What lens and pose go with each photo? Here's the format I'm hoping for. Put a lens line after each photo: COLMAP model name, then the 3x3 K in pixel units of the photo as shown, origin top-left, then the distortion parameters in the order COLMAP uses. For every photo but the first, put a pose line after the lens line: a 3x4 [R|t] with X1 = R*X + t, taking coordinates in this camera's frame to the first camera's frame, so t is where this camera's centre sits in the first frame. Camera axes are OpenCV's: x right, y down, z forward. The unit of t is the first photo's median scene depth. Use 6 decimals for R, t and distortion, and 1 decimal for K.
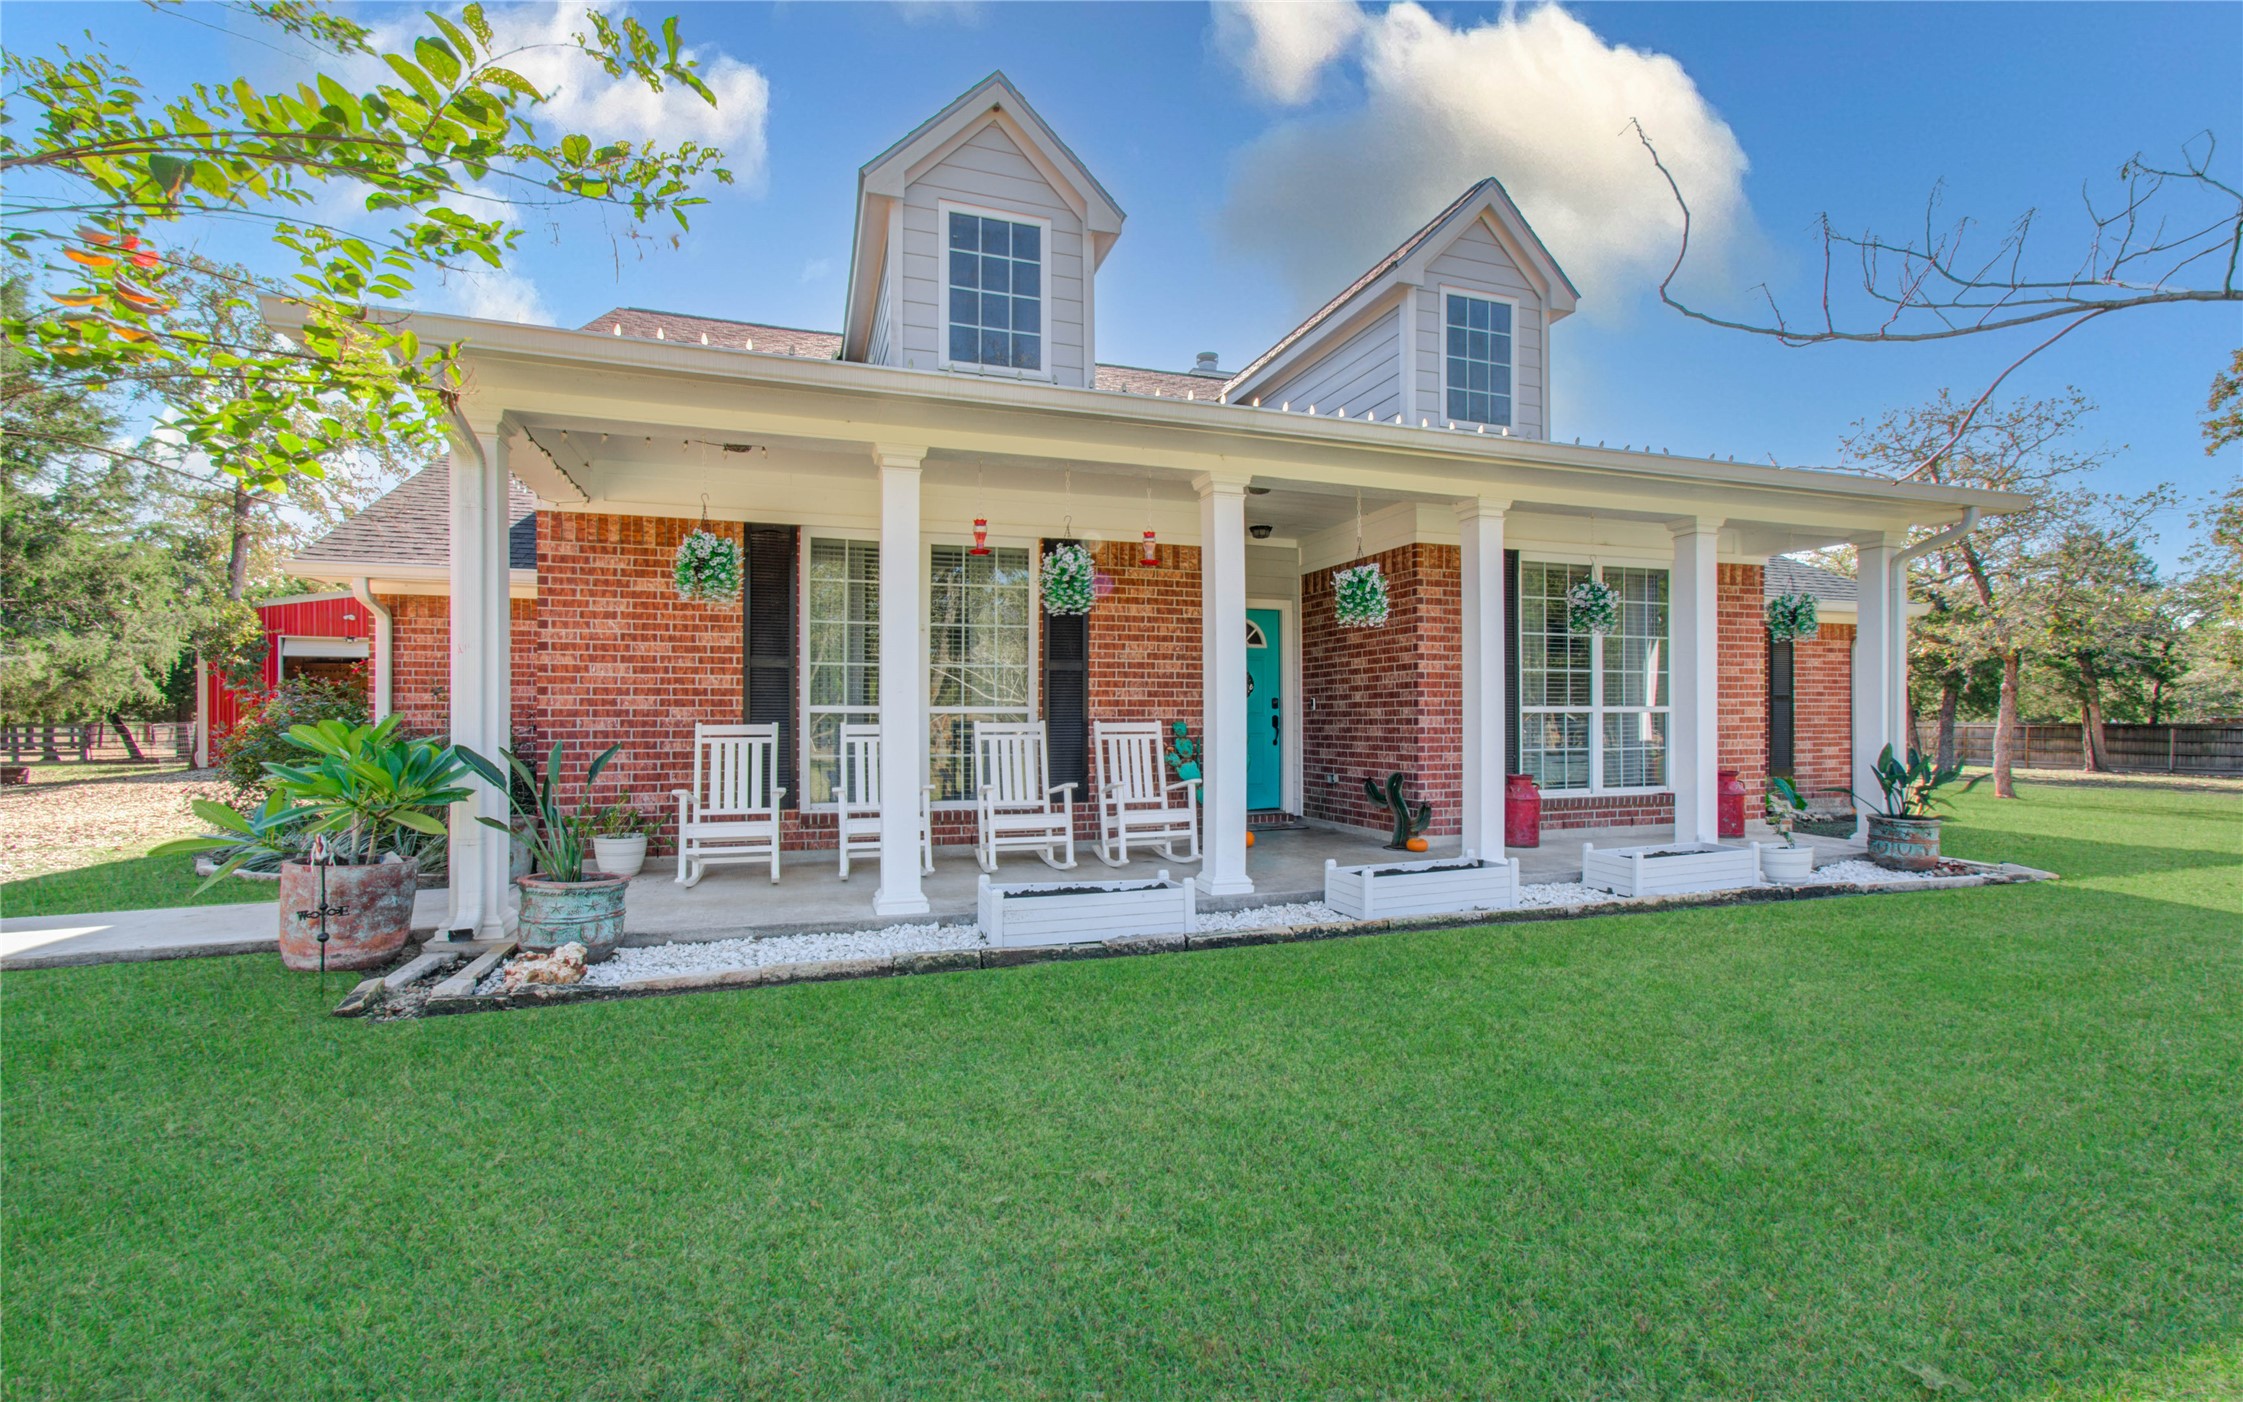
lens RADIAL K [[979.9, 0, 1125.7], [0, 979.9, 712.1], [0, 0, 1]] dist [0.005093, 0.000635]
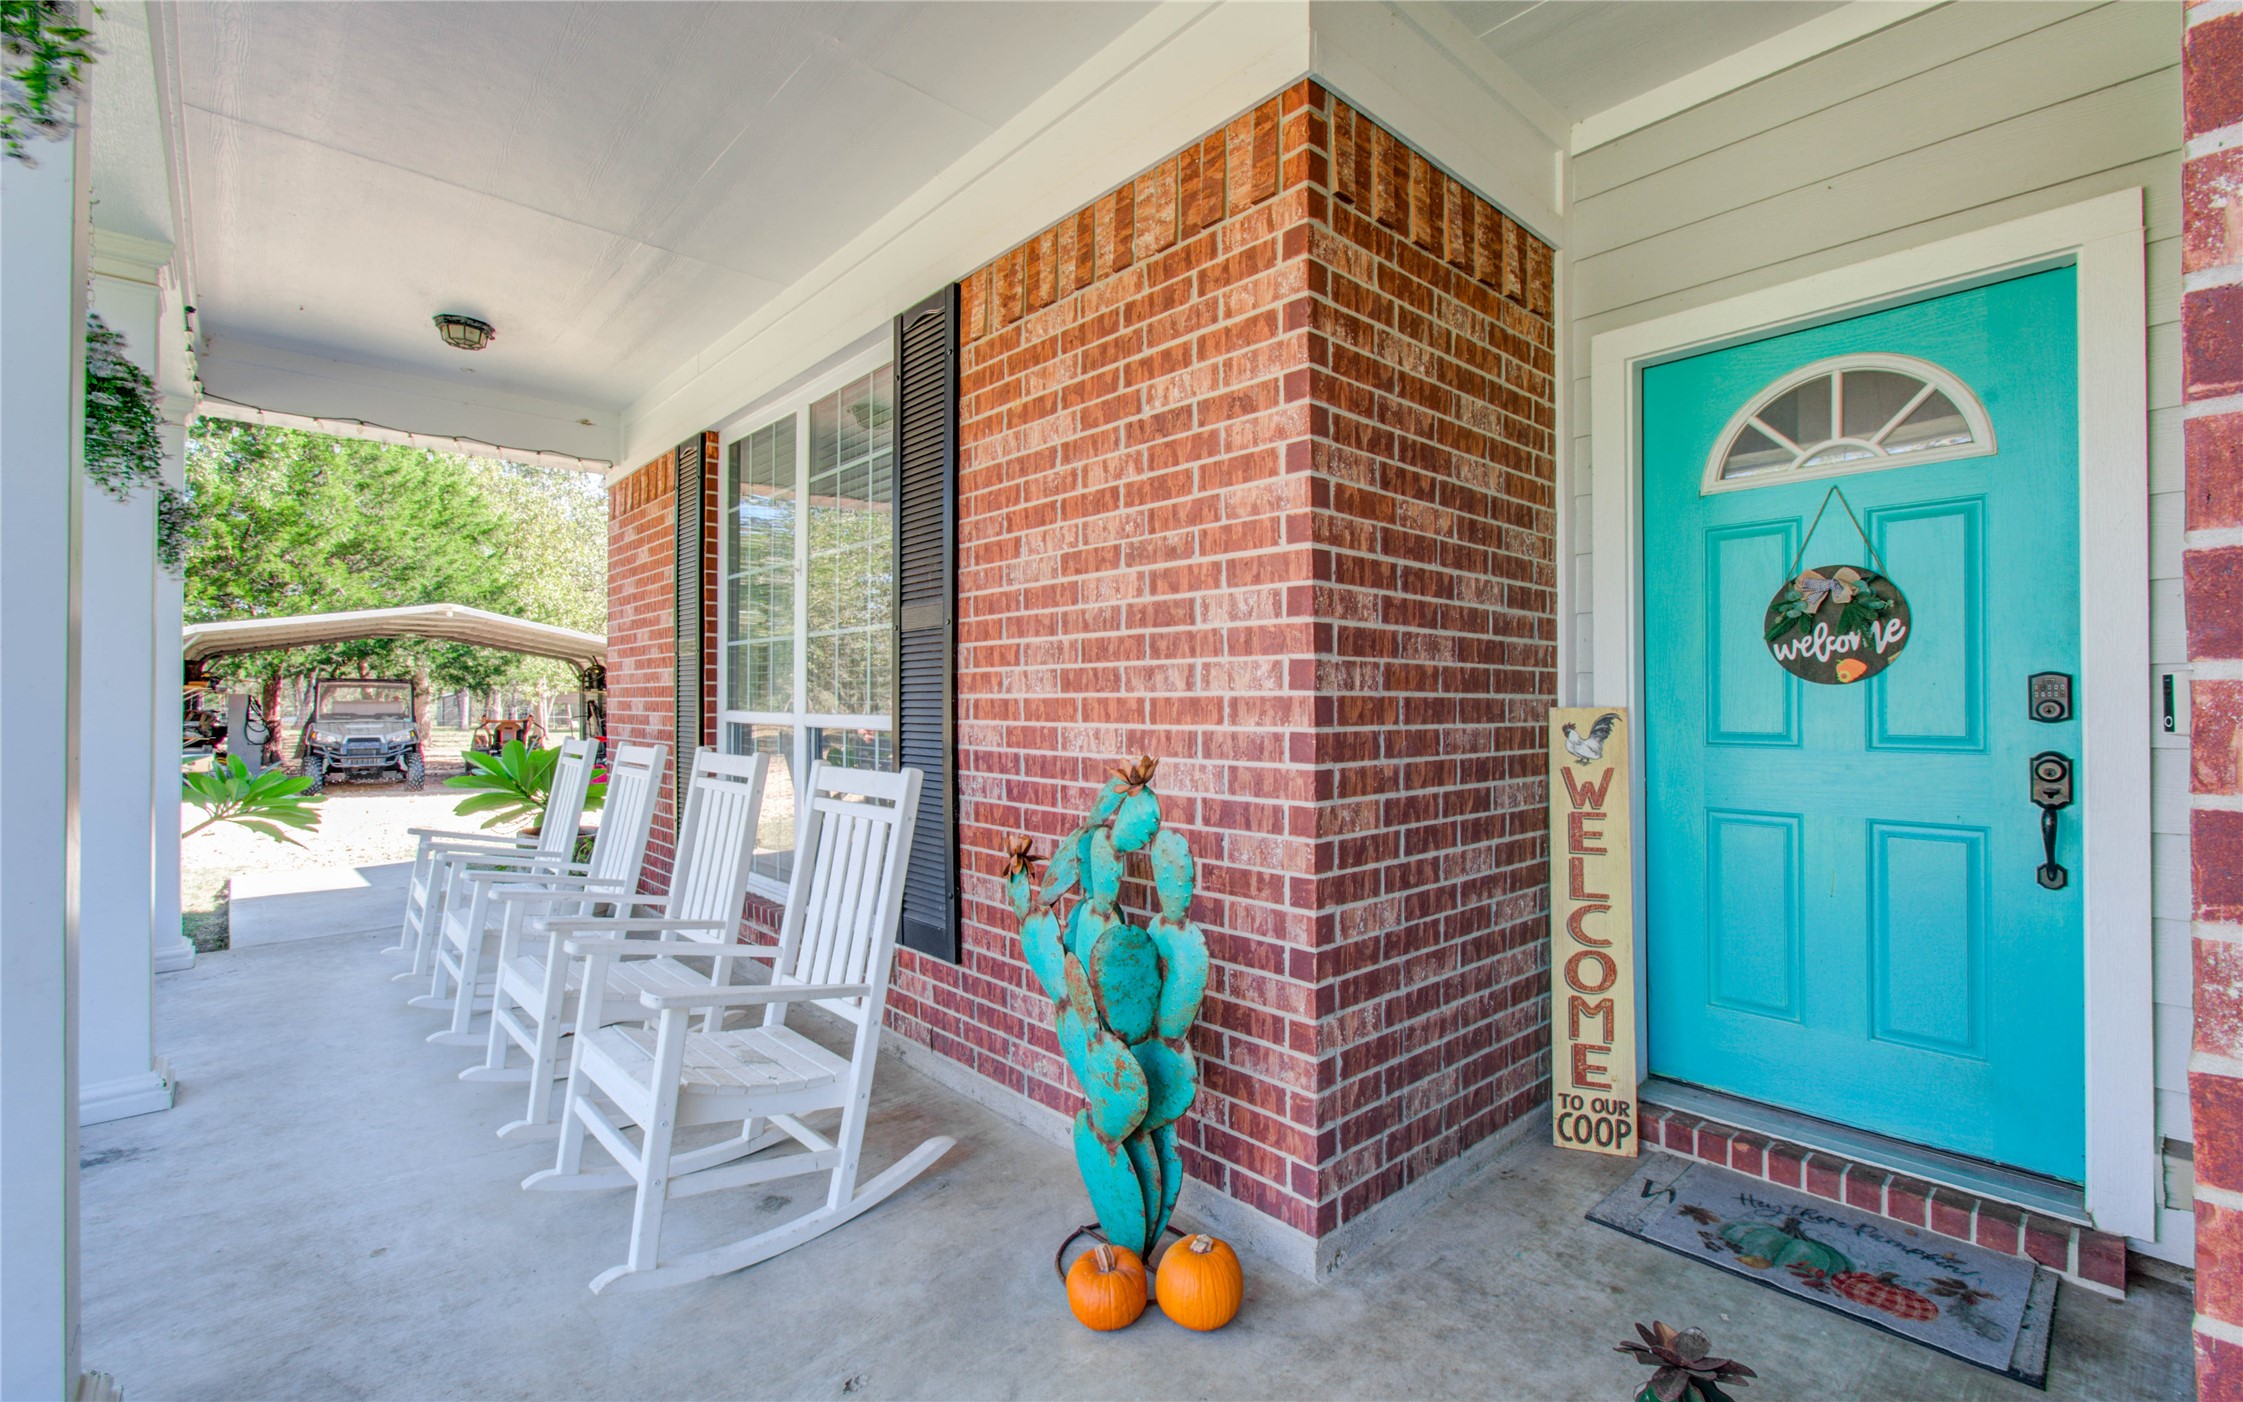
lens RADIAL K [[979.9, 0, 1124.1], [0, 979.9, 696.2], [0, 0, 1]] dist [0.005093, 0.000635]
pose [[0.410564, -0.007664, -0.911800, 0.331377], [0.004443, 0.999970, -0.006404, -0.010963], [0.911821, -0.001422, 0.410586, 0.884837]]
